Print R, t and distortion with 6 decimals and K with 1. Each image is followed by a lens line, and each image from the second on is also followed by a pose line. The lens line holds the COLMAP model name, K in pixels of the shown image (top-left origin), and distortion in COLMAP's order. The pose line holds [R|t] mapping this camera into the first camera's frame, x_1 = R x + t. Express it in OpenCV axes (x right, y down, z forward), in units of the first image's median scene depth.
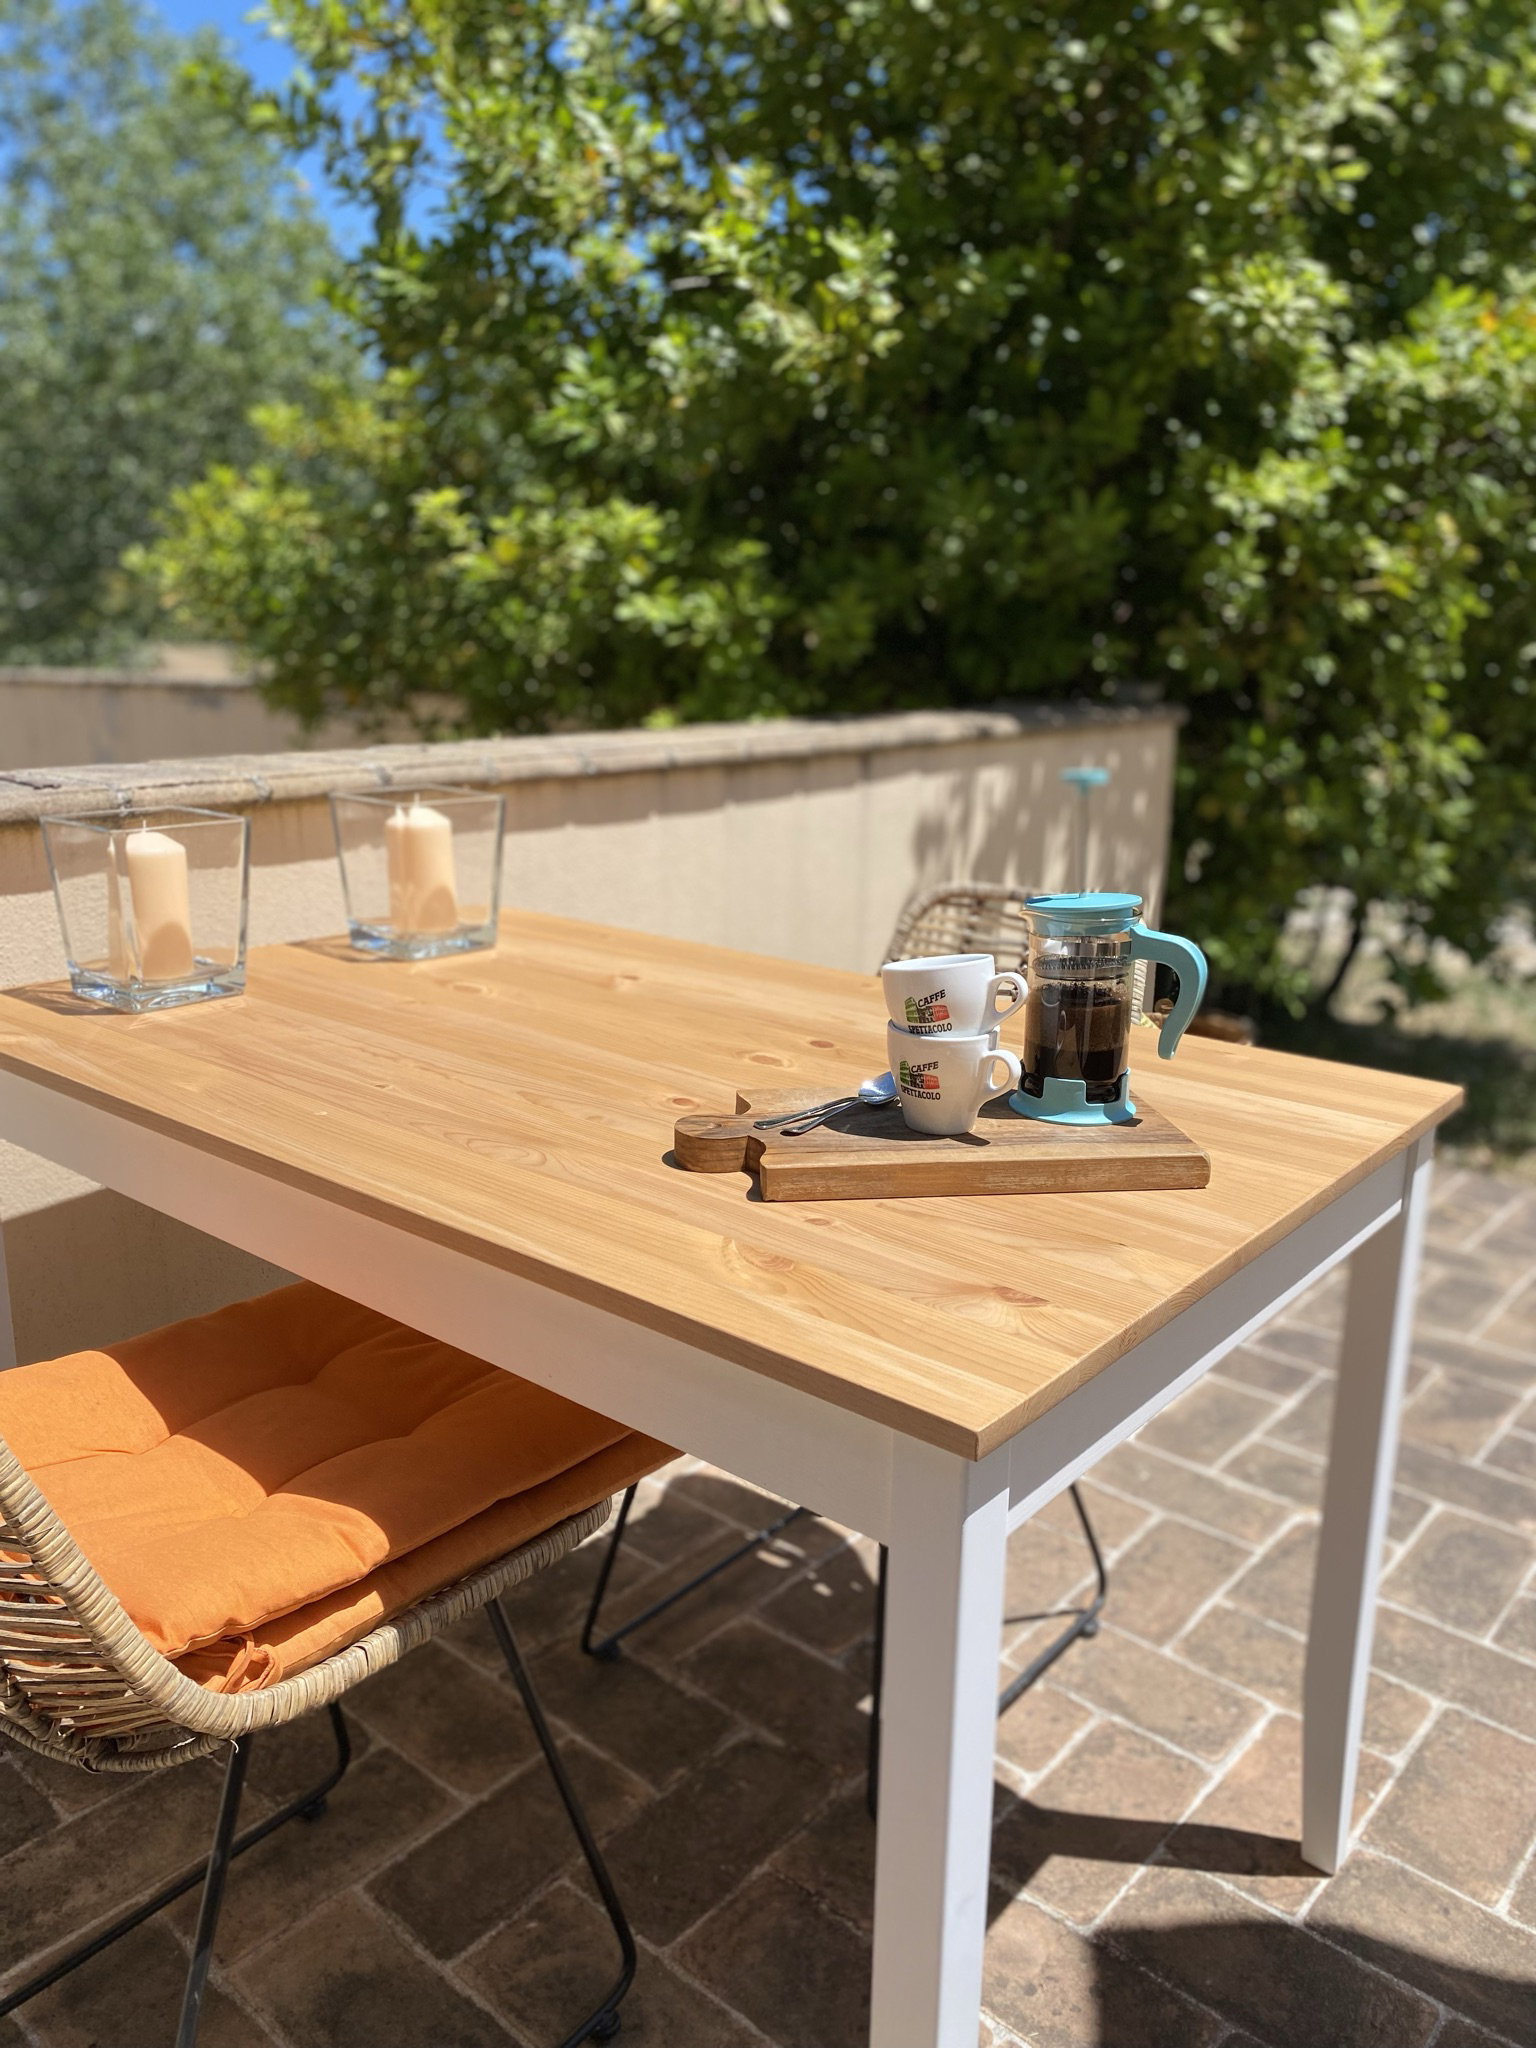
lens RADIAL K [[1542.0, 0, 777.5], [0, 1542.0, 1029.5], [0, 0, 1]] dist [0.036262, -0.021468]
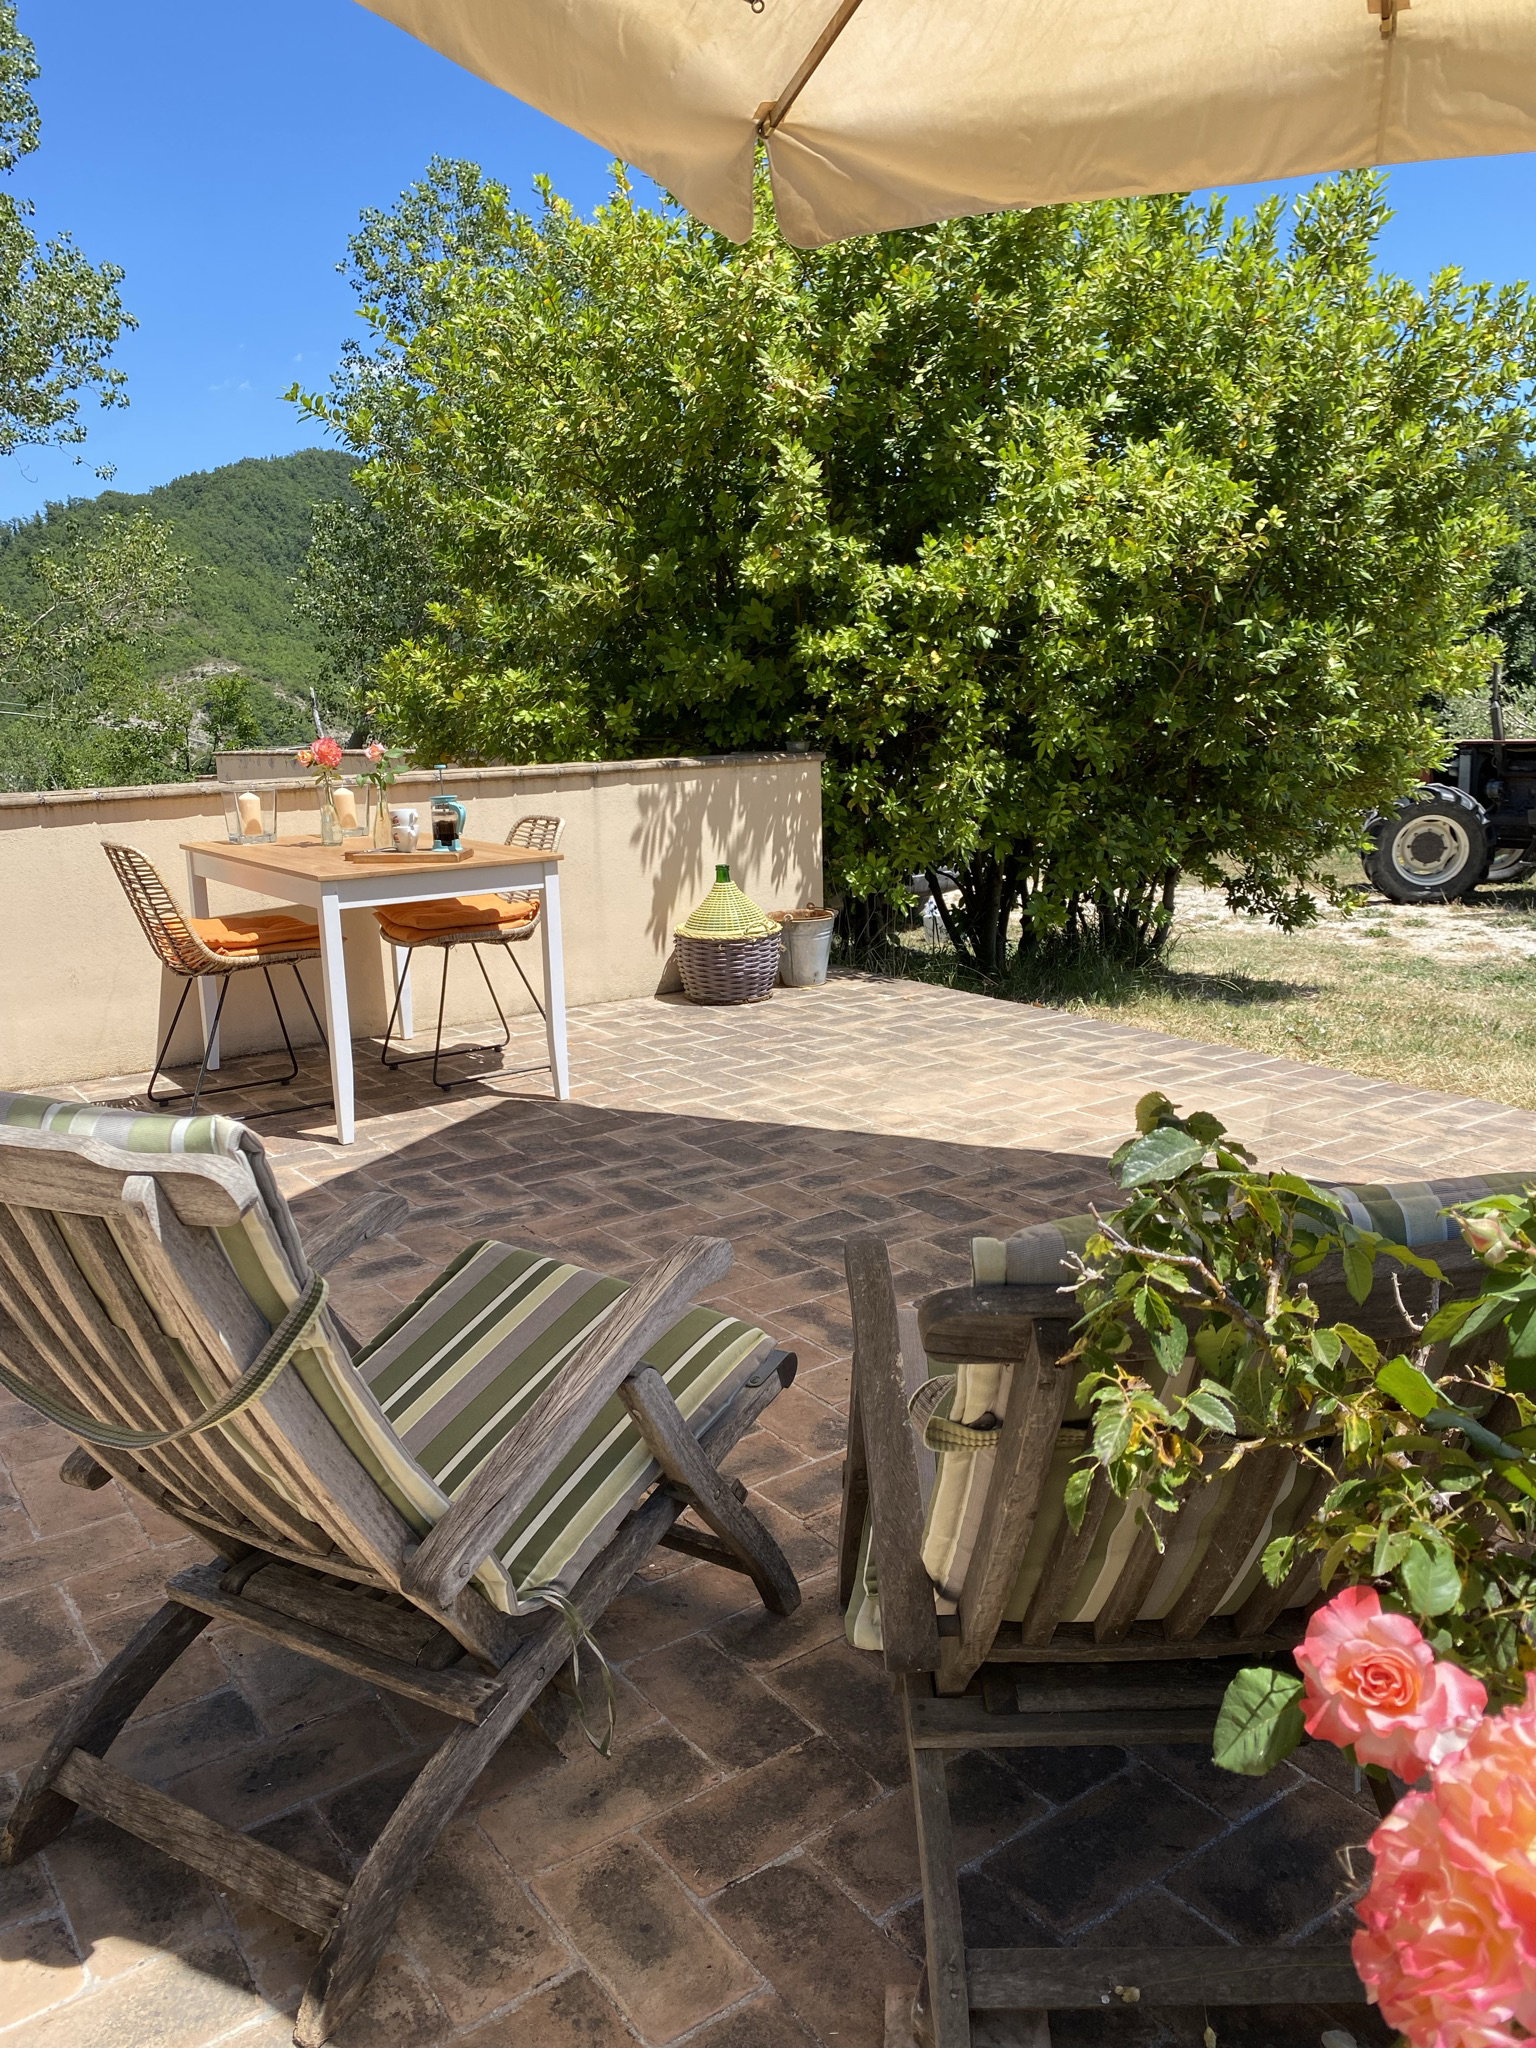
lens RADIAL K [[1542.0, 0, 760.3], [0, 1542.0, 1018.7], [0, 0, 1]] dist [0.036262, -0.021468]
pose [[0.971477, 0.014205, -0.236707, 0.752427], [-0.025908, 0.998587, -0.046404, 0.249381], [0.235713, 0.051213, 0.970472, -1.010204]]
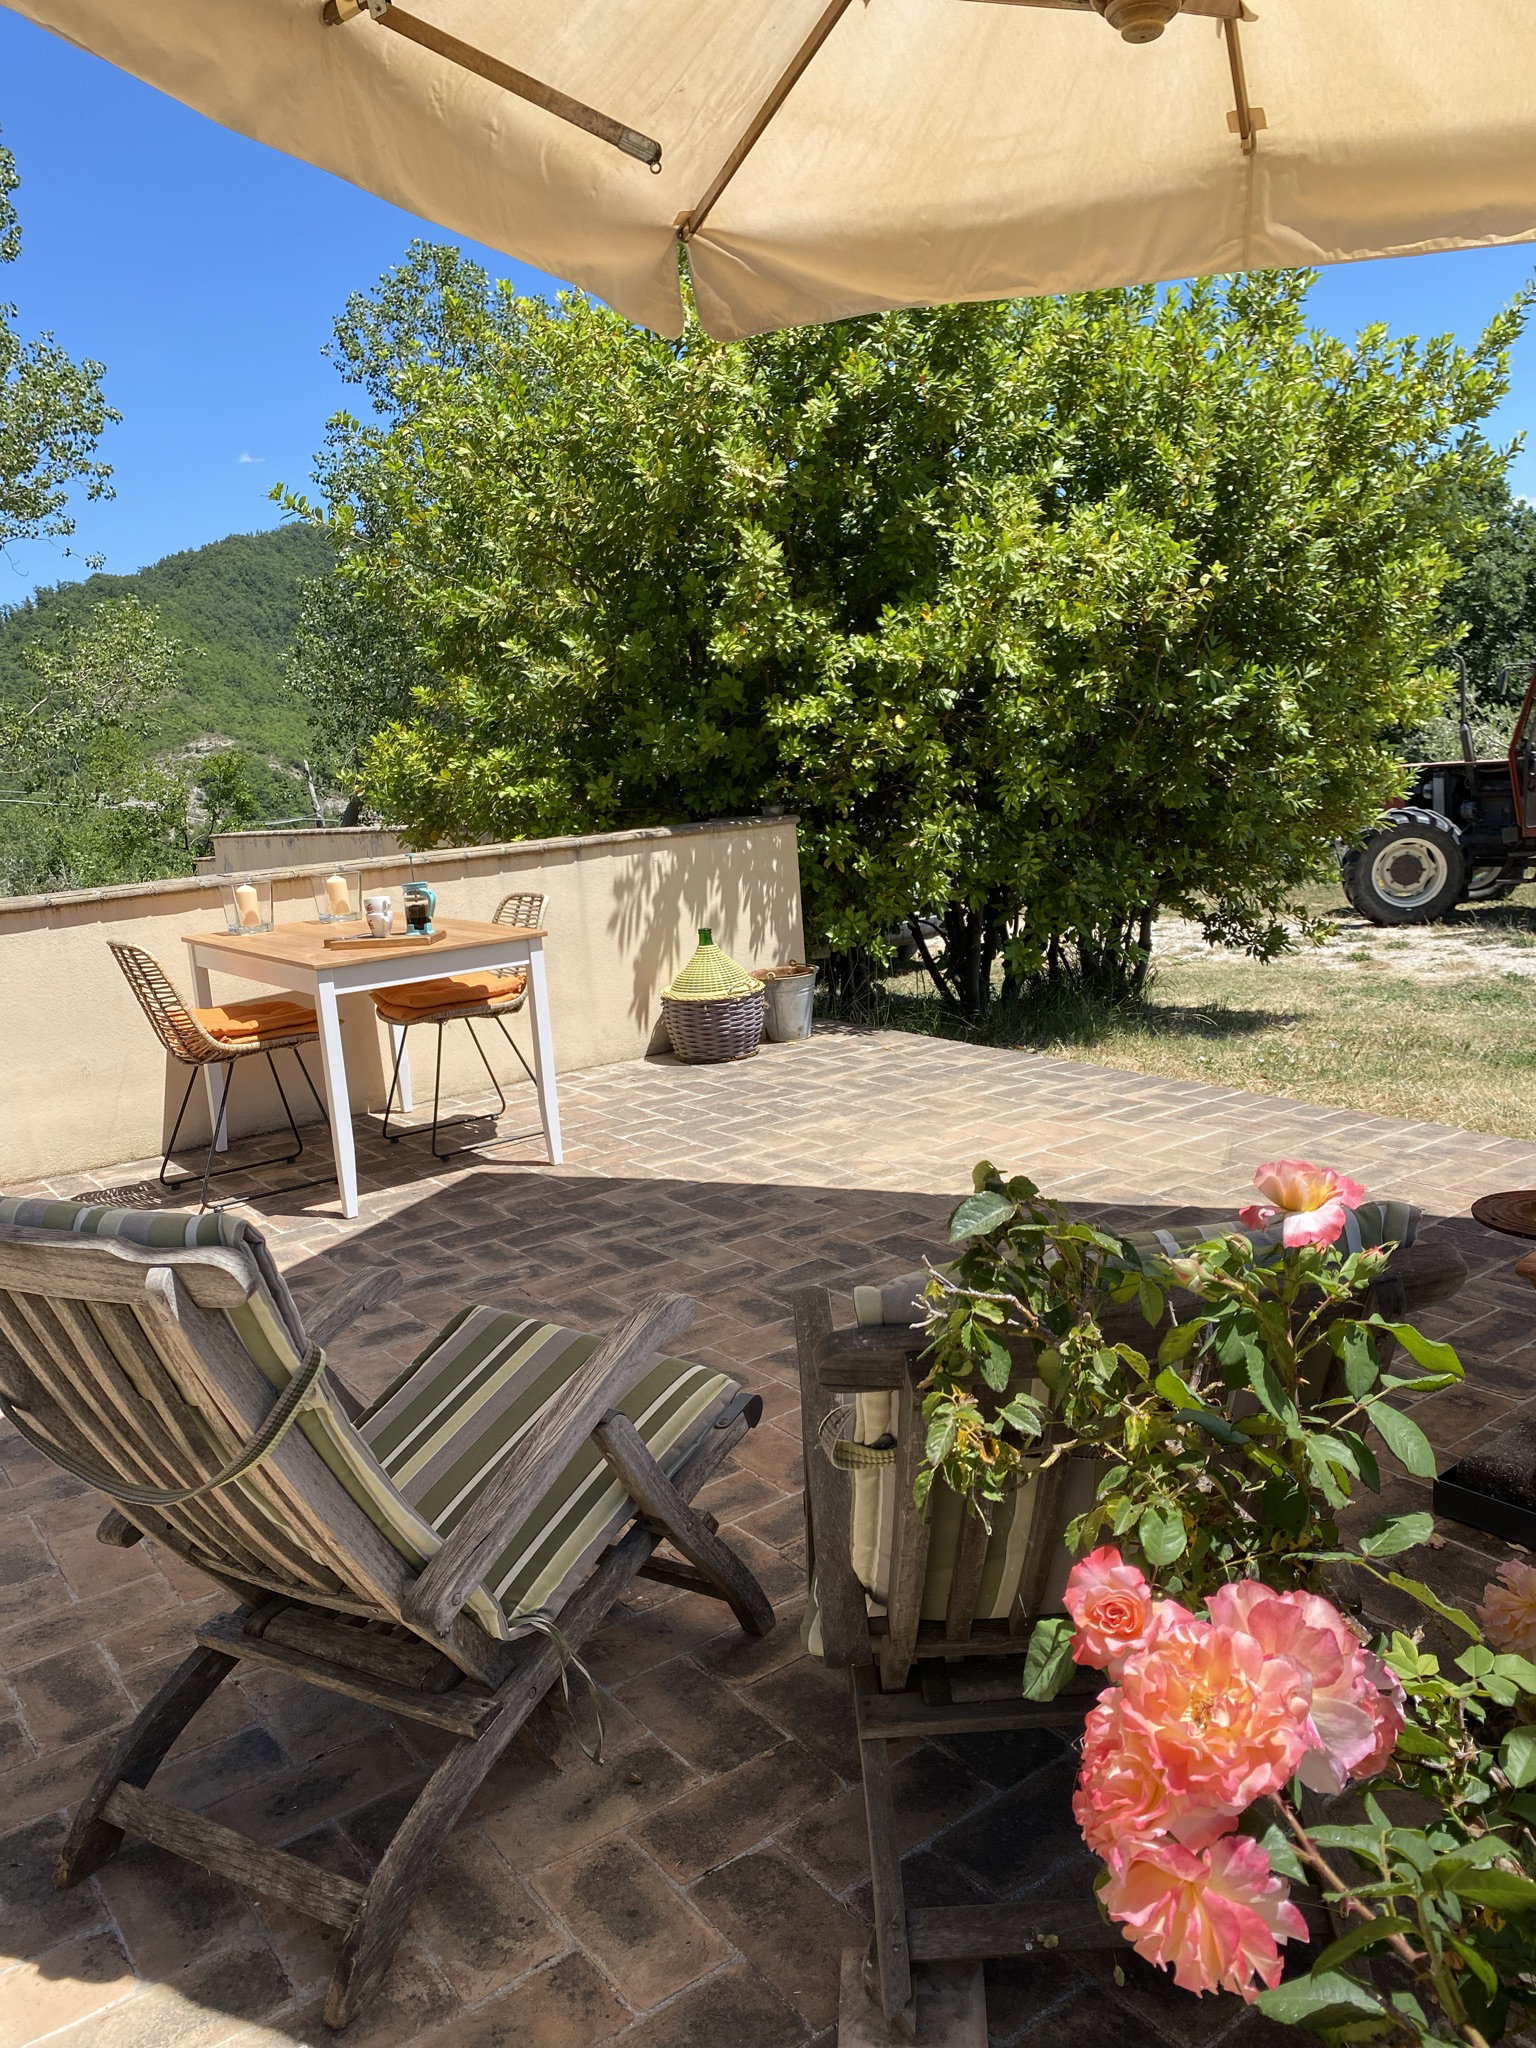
lens RADIAL K [[1542.0, 0, 769.1], [0, 1542.0, 1021.9], [0, 0, 1]] dist [0.036262, -0.021468]
pose [[0.971237, -0.038988, -0.234902, 0.797907], [0.022031, 0.996986, -0.074386, 0.239669], [0.237094, 0.067072, 0.969169, -1.078216]]
